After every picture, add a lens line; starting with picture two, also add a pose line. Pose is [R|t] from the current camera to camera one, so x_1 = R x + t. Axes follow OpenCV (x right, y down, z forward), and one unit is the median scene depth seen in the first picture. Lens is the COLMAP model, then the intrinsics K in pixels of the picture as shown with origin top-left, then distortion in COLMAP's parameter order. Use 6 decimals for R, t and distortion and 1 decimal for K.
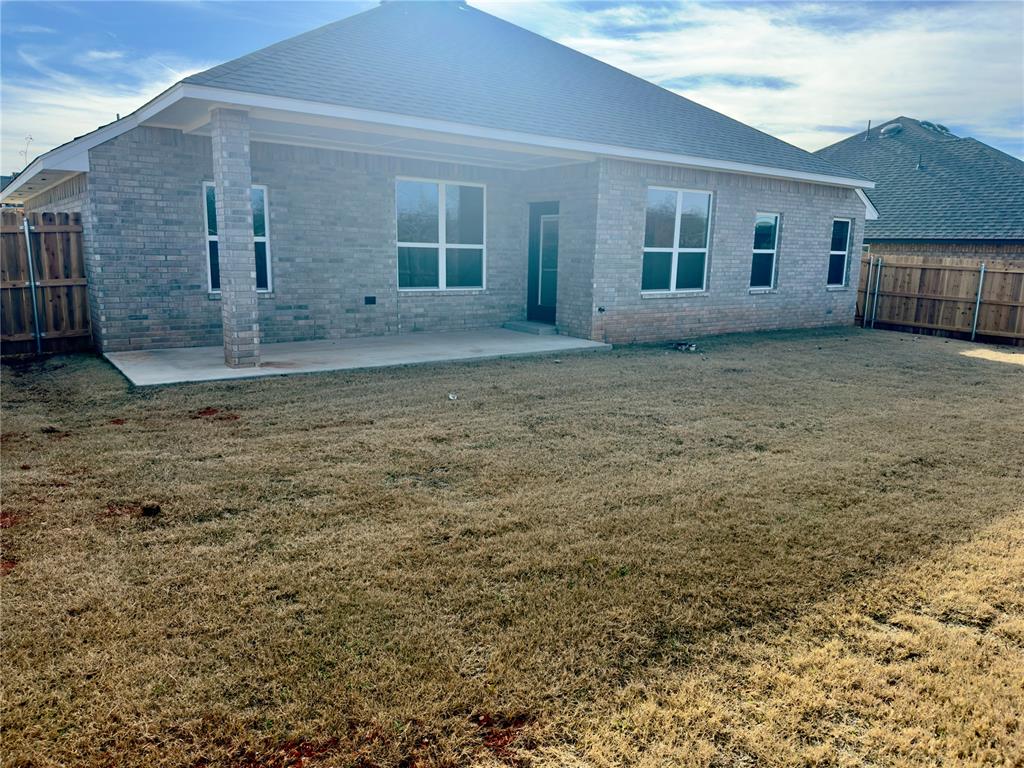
lens RADIAL K [[724.1, 0, 512.0], [0, 724.1, 384.0], [0, 0, 1]] dist [0.098323, -0.120503]
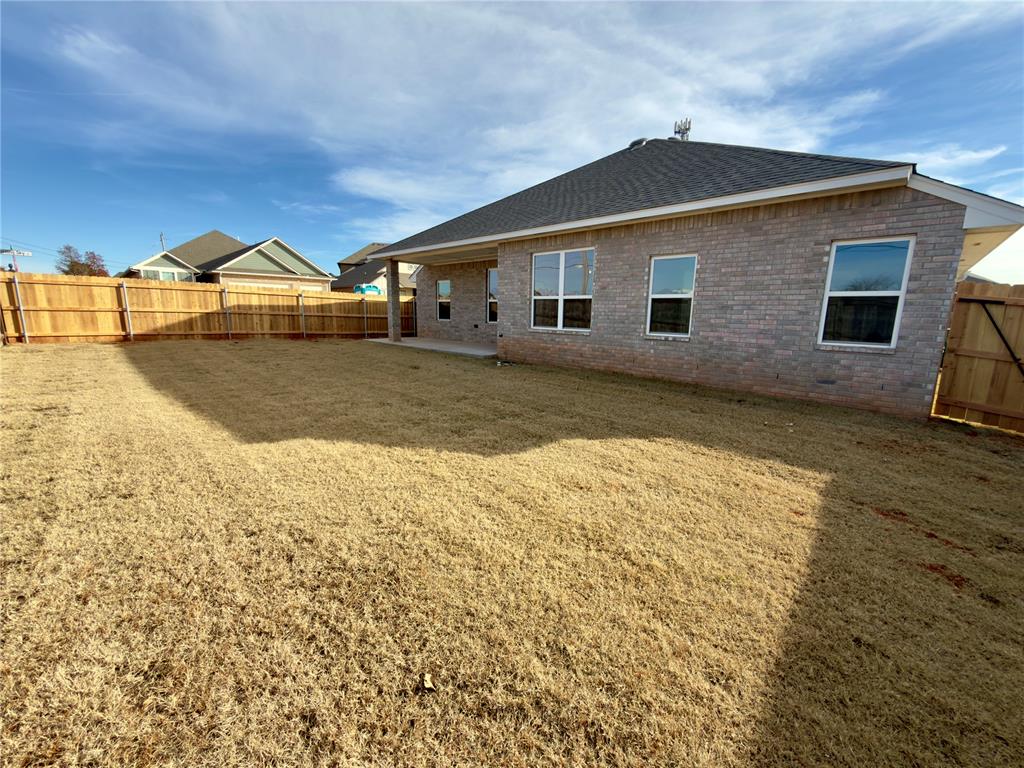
lens RADIAL K [[410.9, 0, 512.0], [0, 410.9, 384.0], [0, 0, 1]] dist [-0.000754, -0.000110]
pose [[0.166732, 0.149322, -0.974630, 0.896066], [-0.206000, 0.971928, 0.113667, -0.093017], [0.964243, 0.181822, 0.192812, 0.758540]]
